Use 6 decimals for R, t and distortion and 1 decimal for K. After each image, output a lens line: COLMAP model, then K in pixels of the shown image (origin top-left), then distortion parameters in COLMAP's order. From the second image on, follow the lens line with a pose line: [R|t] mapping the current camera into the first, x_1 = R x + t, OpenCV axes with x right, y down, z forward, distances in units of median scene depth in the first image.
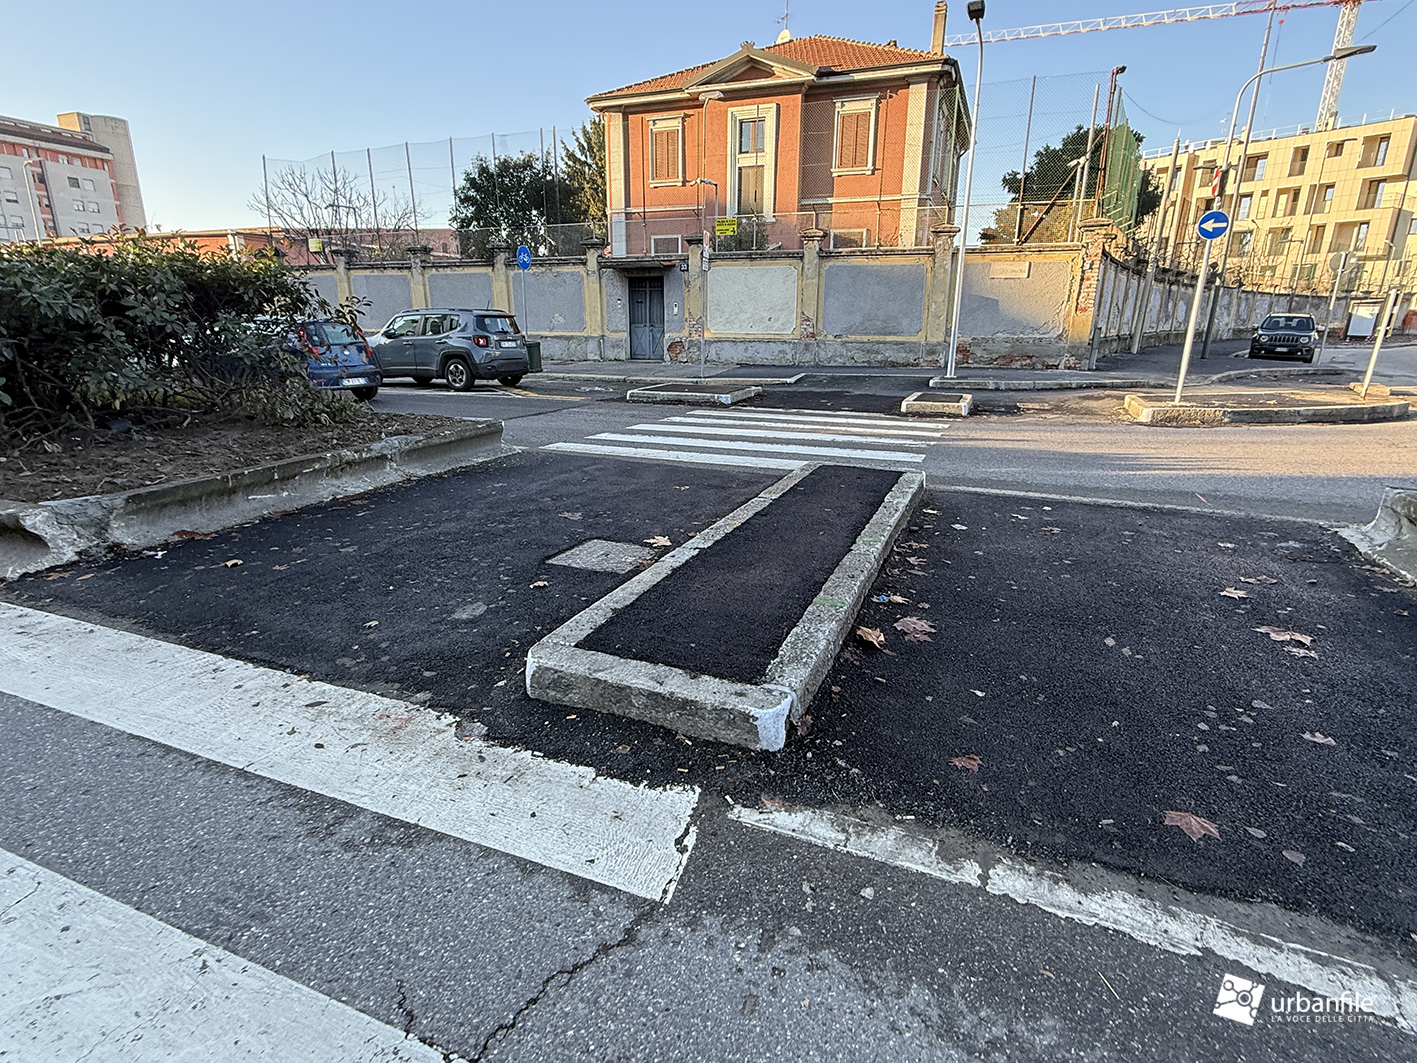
lens RADIAL K [[727.6, 0, 717.1], [0, 727.6, 530.3], [0, 0, 1]] dist [0.000851, -0.000557]
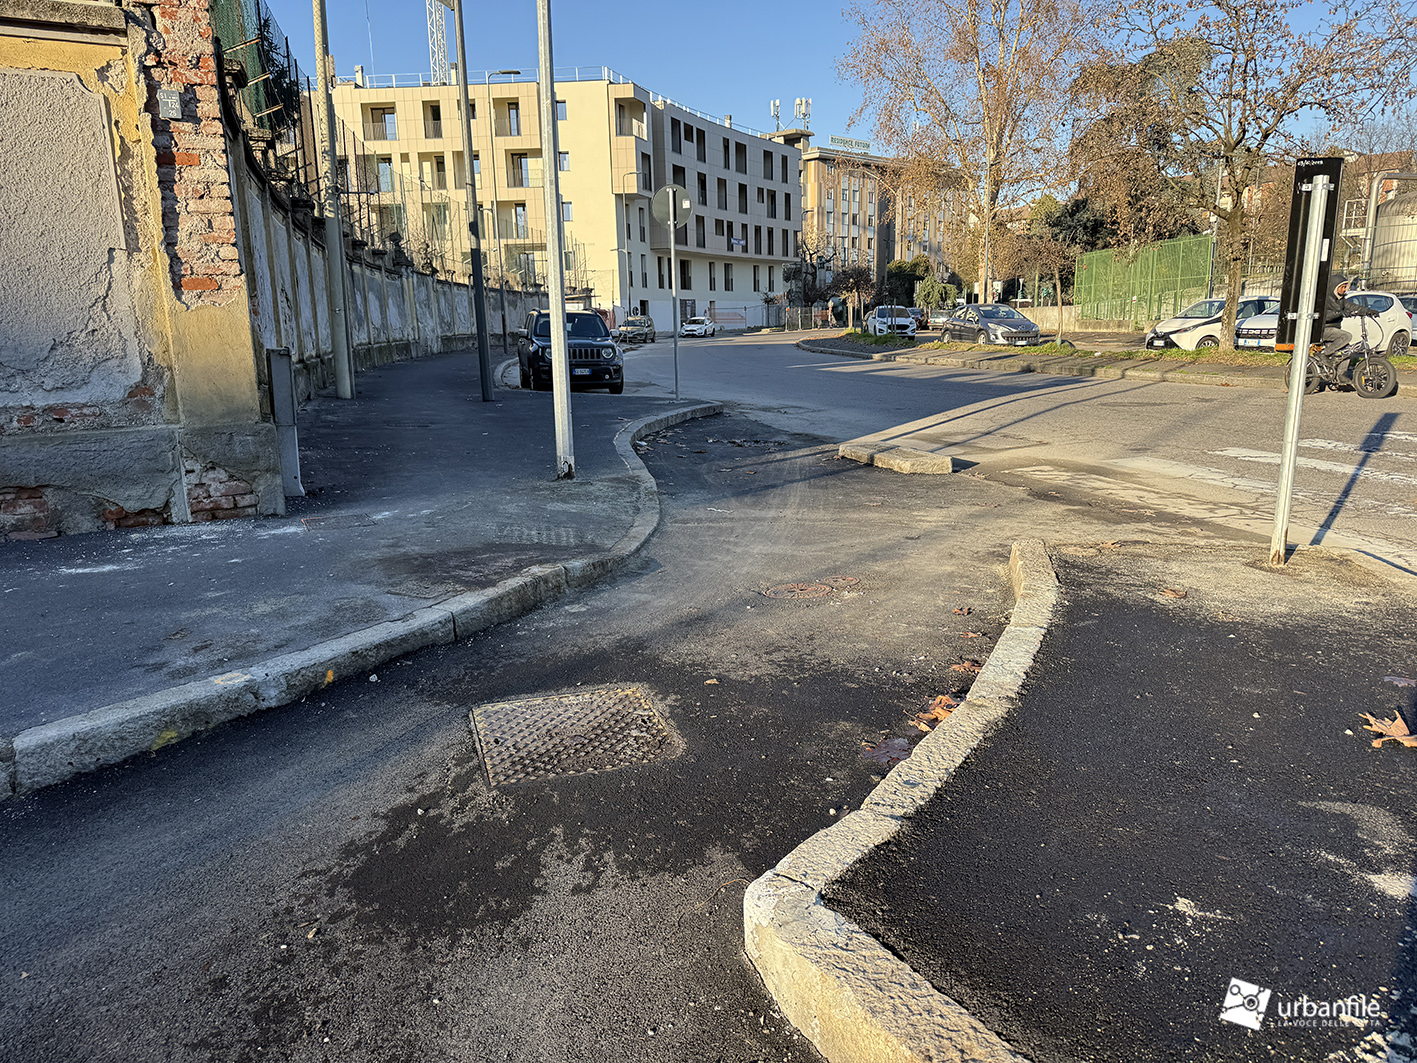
lens RADIAL K [[985.1, 0, 714.3], [0, 985.1, 553.5], [0, 0, 1]] dist [0.044507, -0.040999]
pose [[0.612119, -0.202209, 0.764475, 0.224044], [0.247768, 0.967116, 0.057419, -0.129301], [-0.750947, 0.154265, 0.642091, 0.450217]]
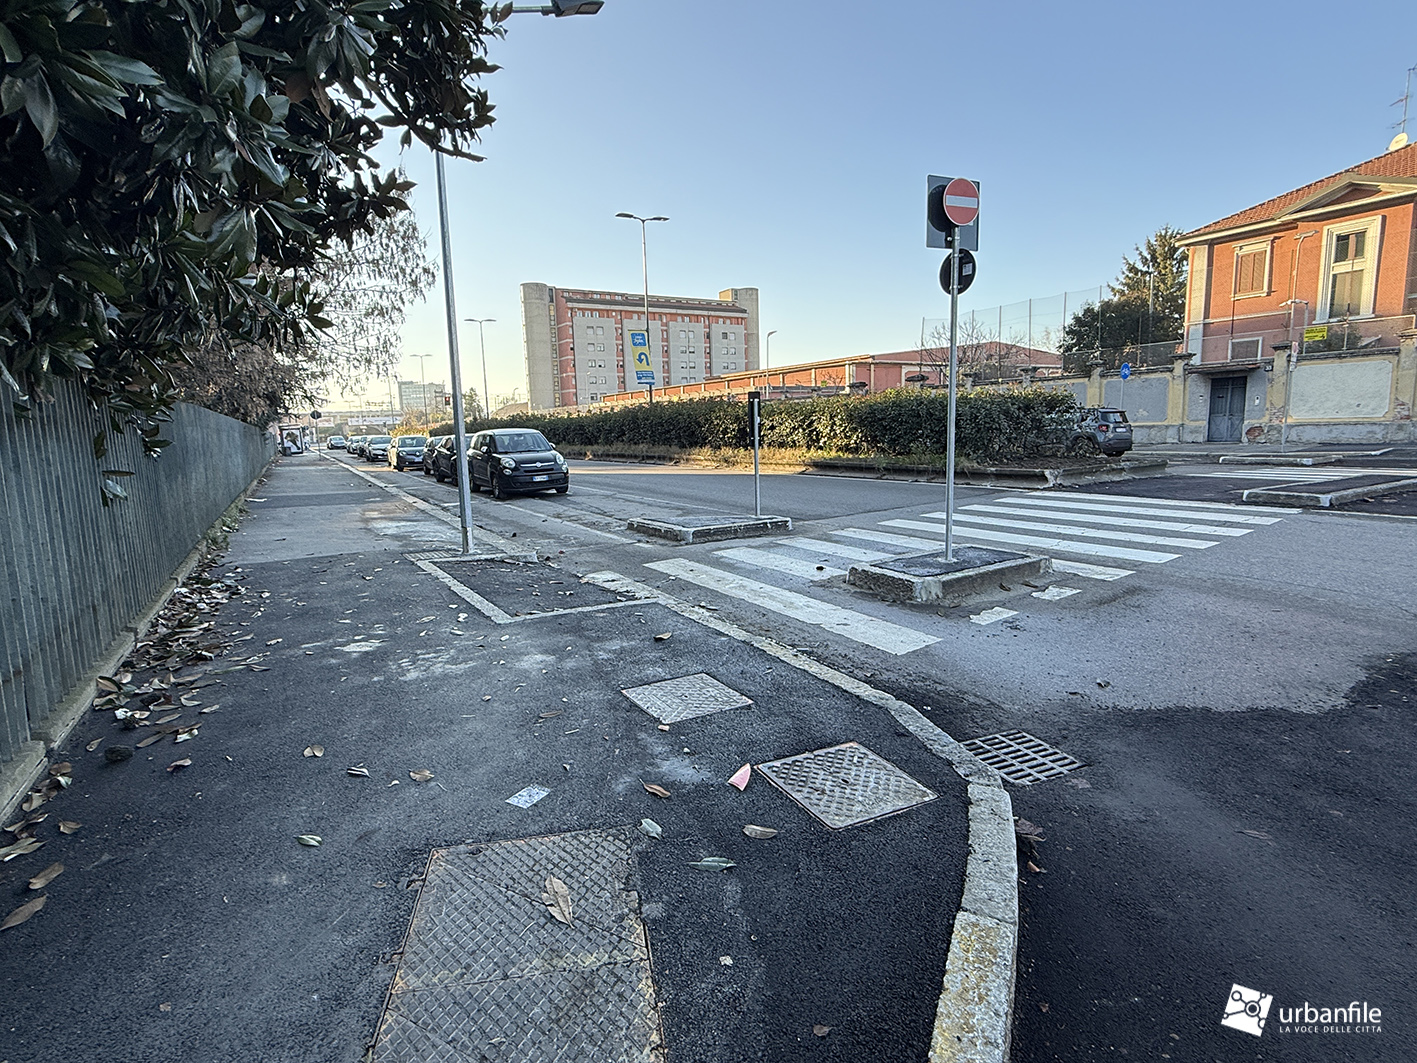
lens RADIAL K [[727.6, 0, 697.1], [0, 727.6, 526.8], [0, 0, 1]] dist [0.000851, -0.000557]
pose [[0.778821, 0.057388, -0.624616, -0.010830], [-0.141559, 0.986196, -0.085897, 0.122557], [0.611064, 0.155318, 0.776194, -0.421858]]
